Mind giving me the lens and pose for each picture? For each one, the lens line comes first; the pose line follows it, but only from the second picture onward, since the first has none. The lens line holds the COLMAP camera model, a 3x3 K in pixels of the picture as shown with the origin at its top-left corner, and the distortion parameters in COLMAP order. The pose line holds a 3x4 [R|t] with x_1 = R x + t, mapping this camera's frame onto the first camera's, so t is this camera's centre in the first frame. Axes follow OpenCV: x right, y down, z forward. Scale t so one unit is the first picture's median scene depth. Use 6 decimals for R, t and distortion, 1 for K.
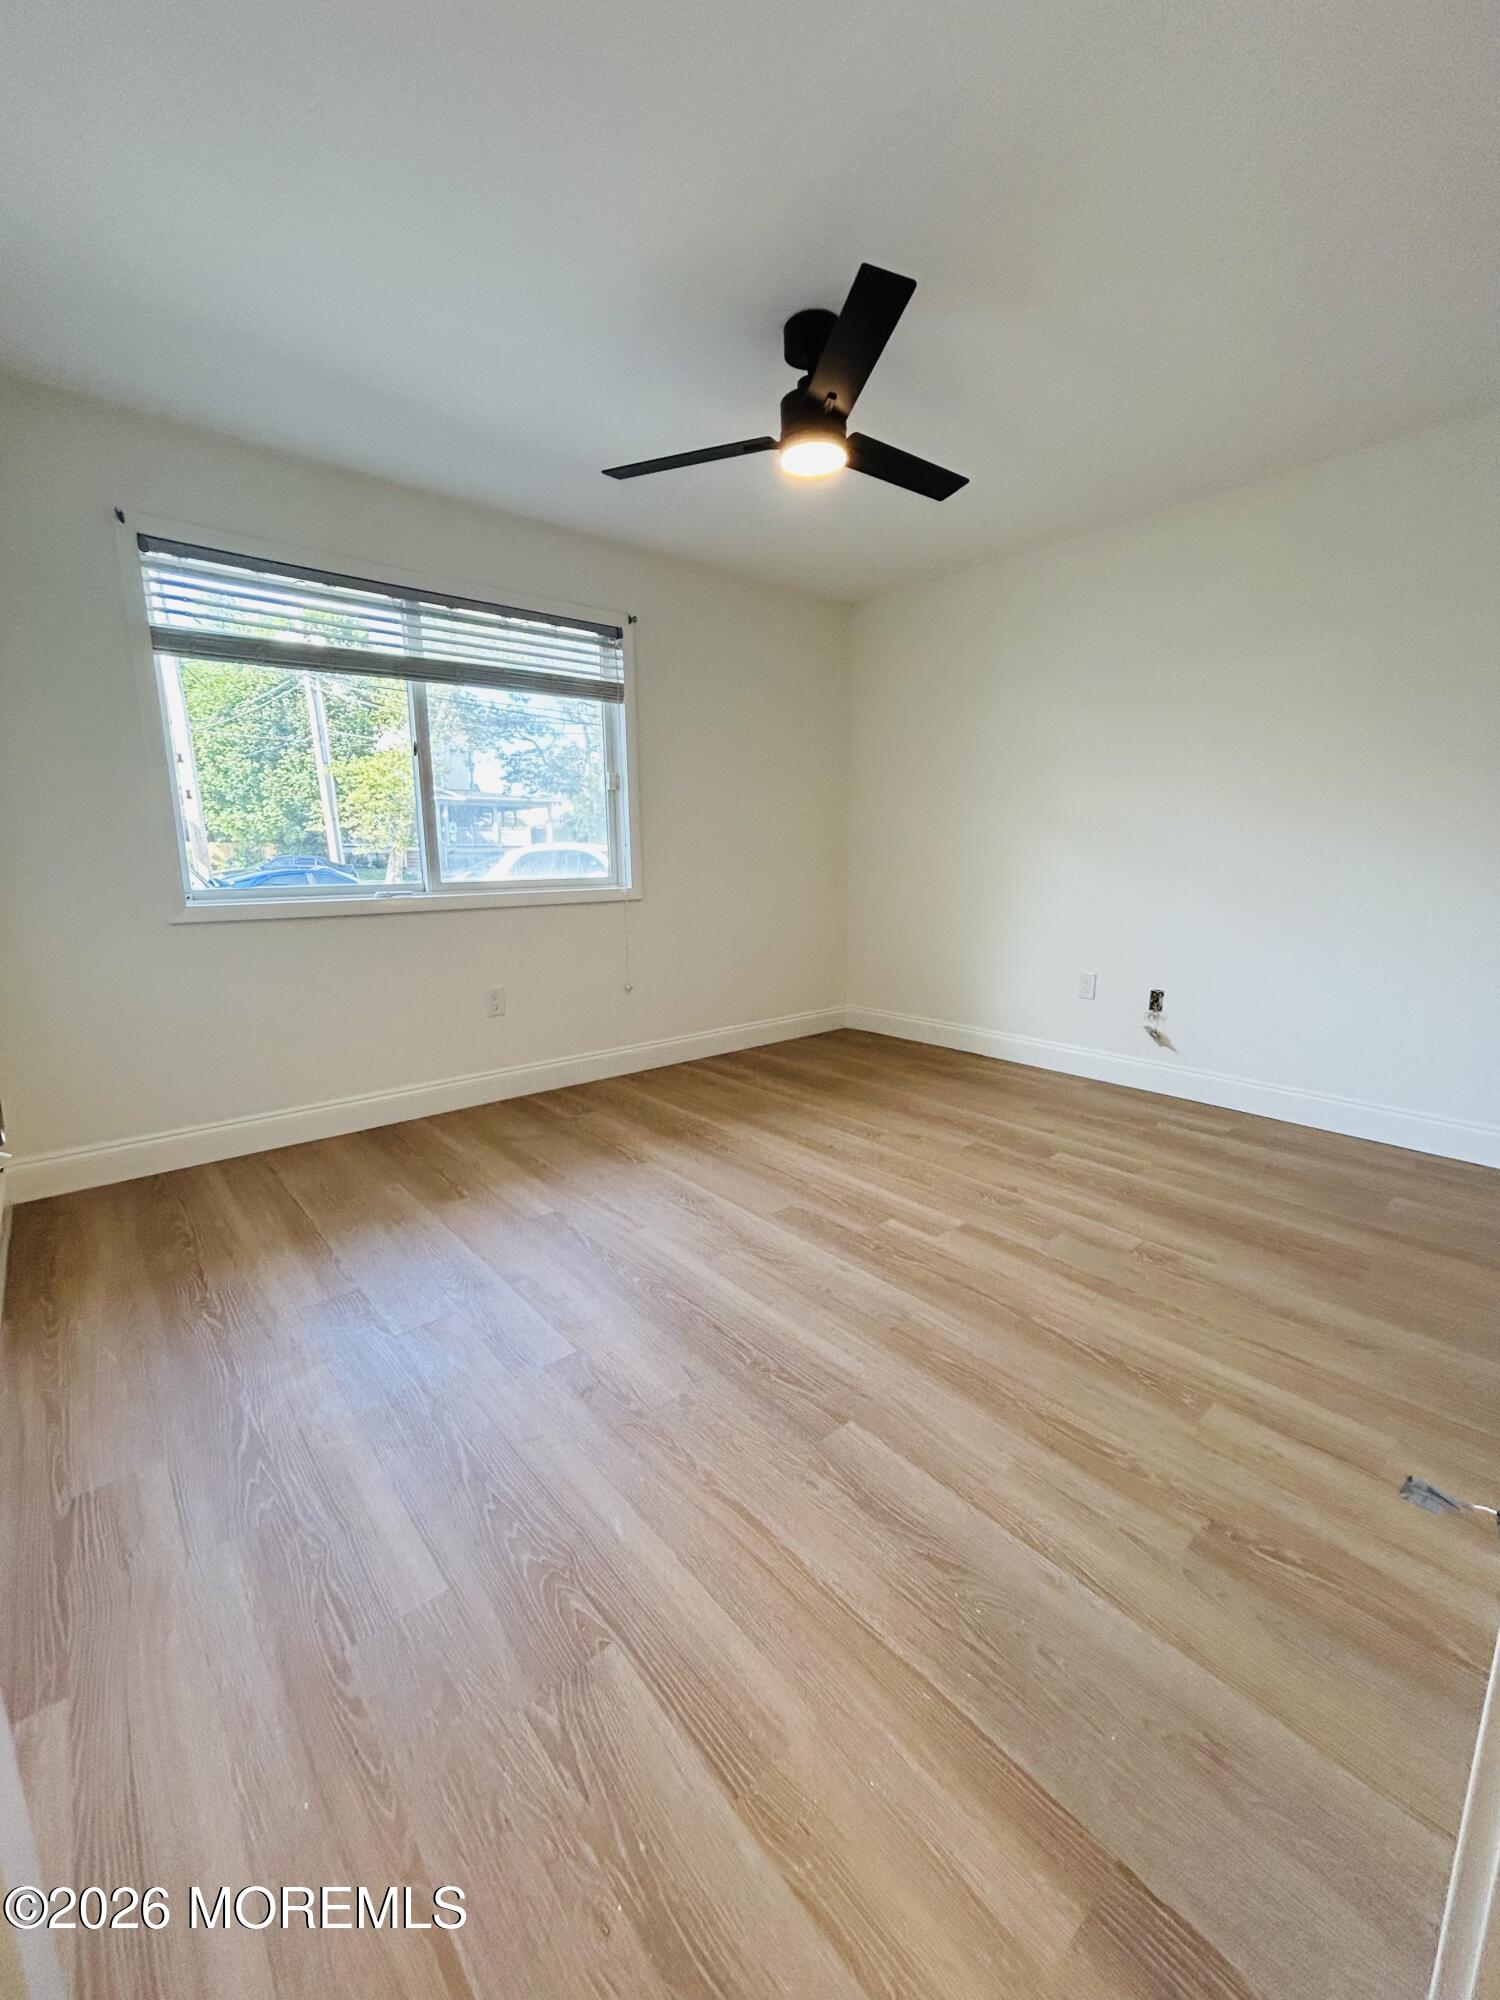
lens RADIAL K [[804.9, 0, 750.0], [0, 804.9, 1000.0], [0, 0, 1]] dist [0.002267, 0.001112]
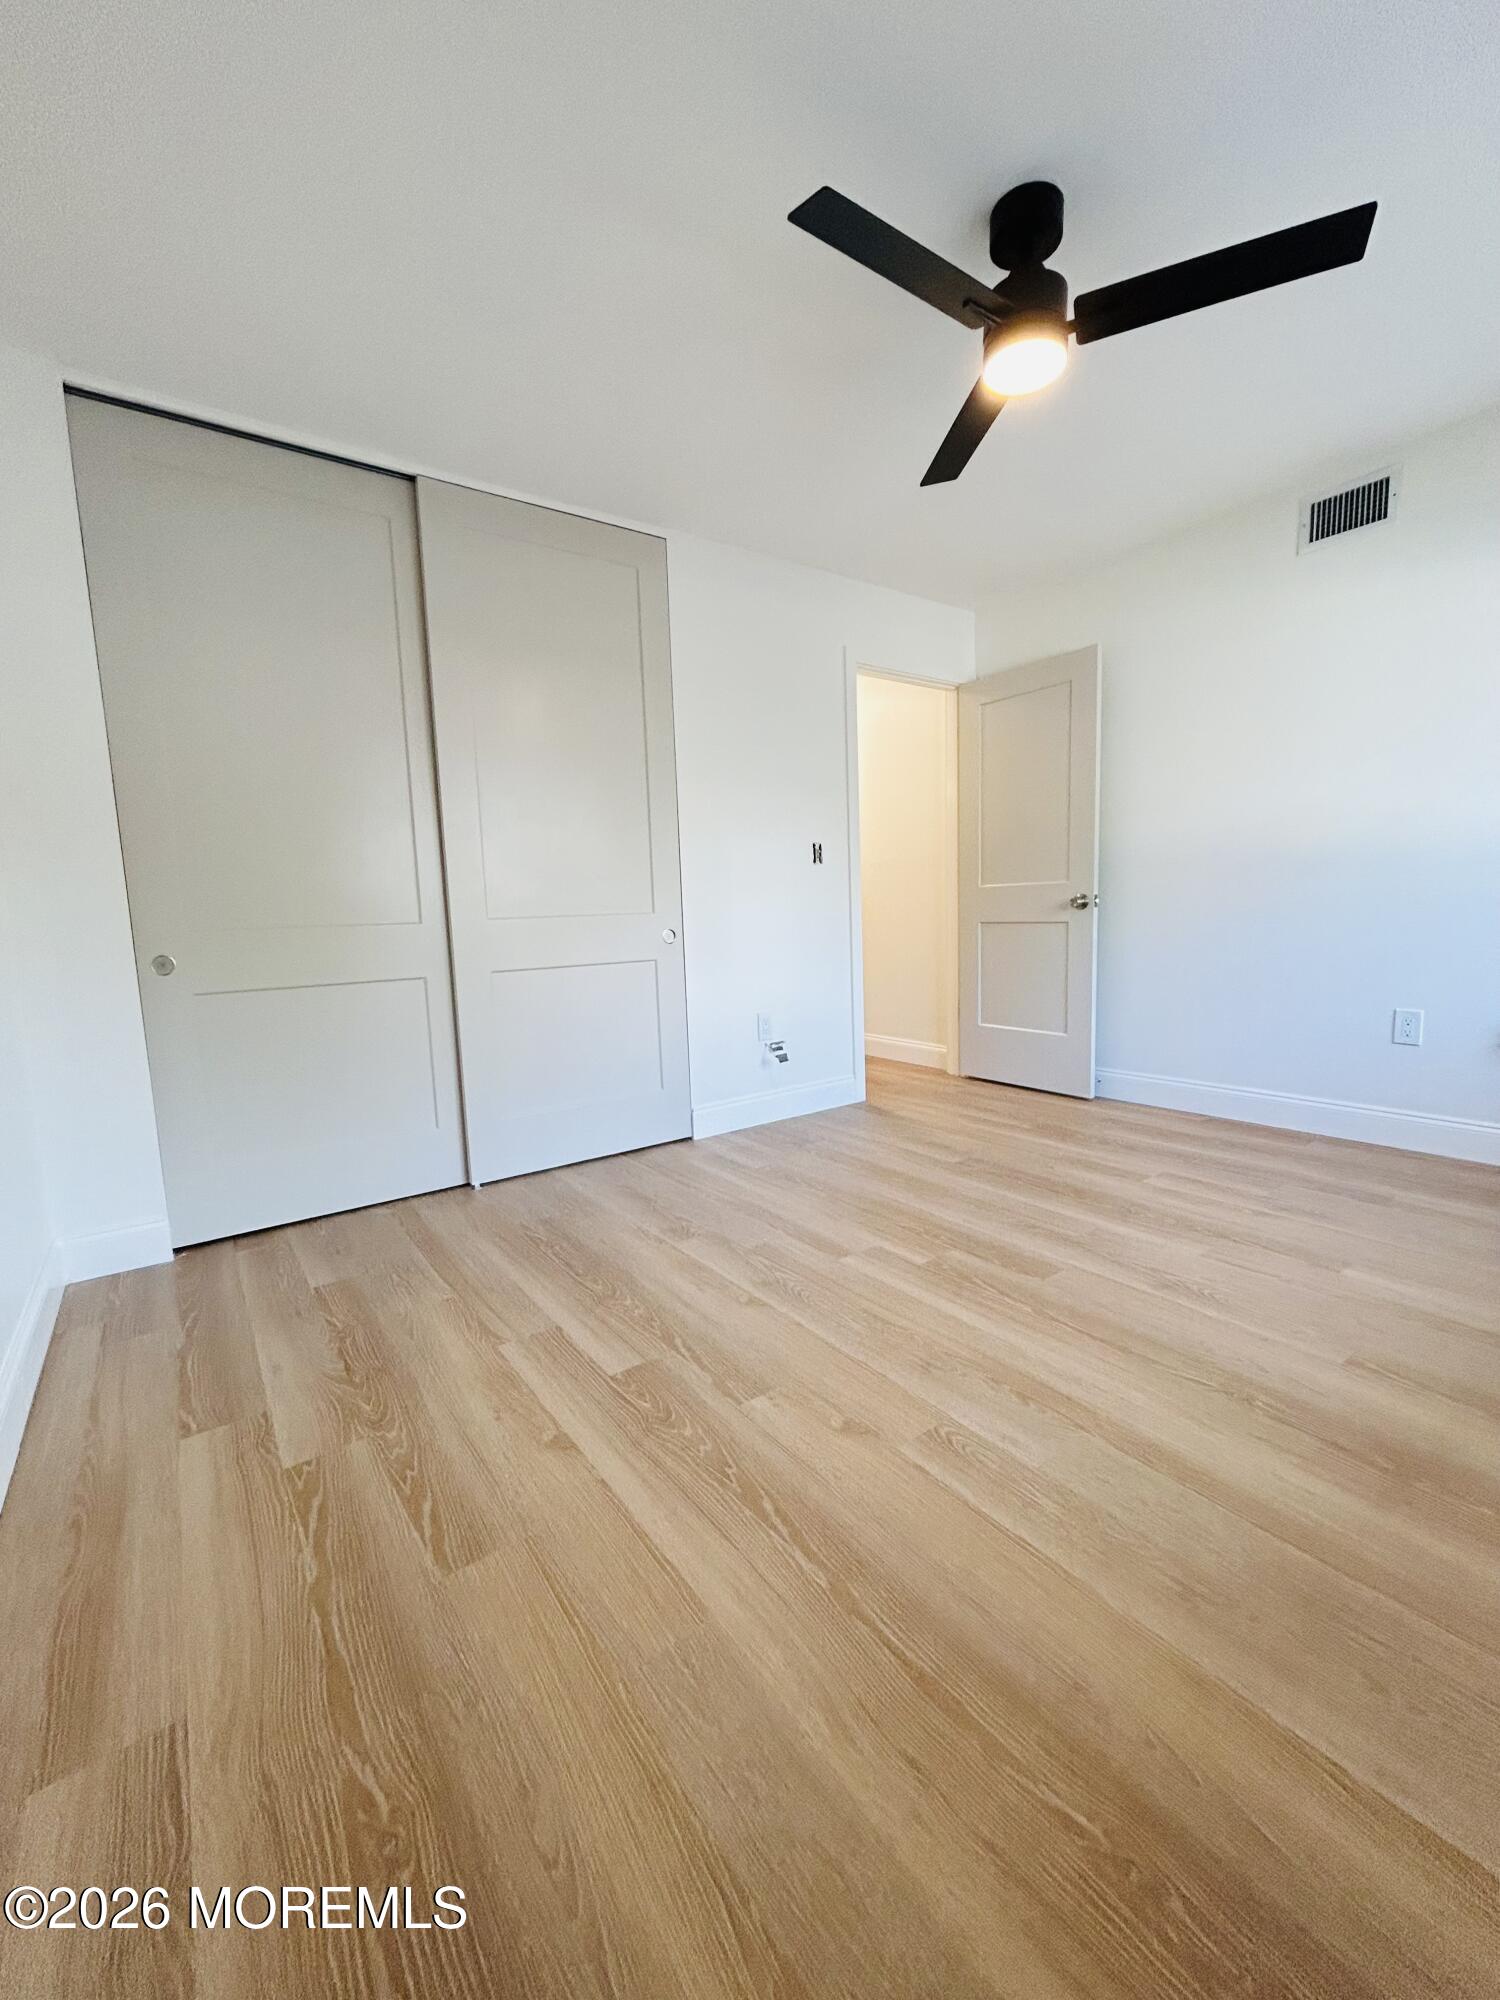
lens RADIAL K [[804.9, 0, 750.0], [0, 804.9, 1000.0], [0, 0, 1]] dist [0.002267, 0.001112]
pose [[-0.995497, 0.031040, 0.089565, 0.261327], [0.056736, 0.952040, 0.300667, -0.270143], [-0.075937, 0.304394, -0.949514, 1.684500]]
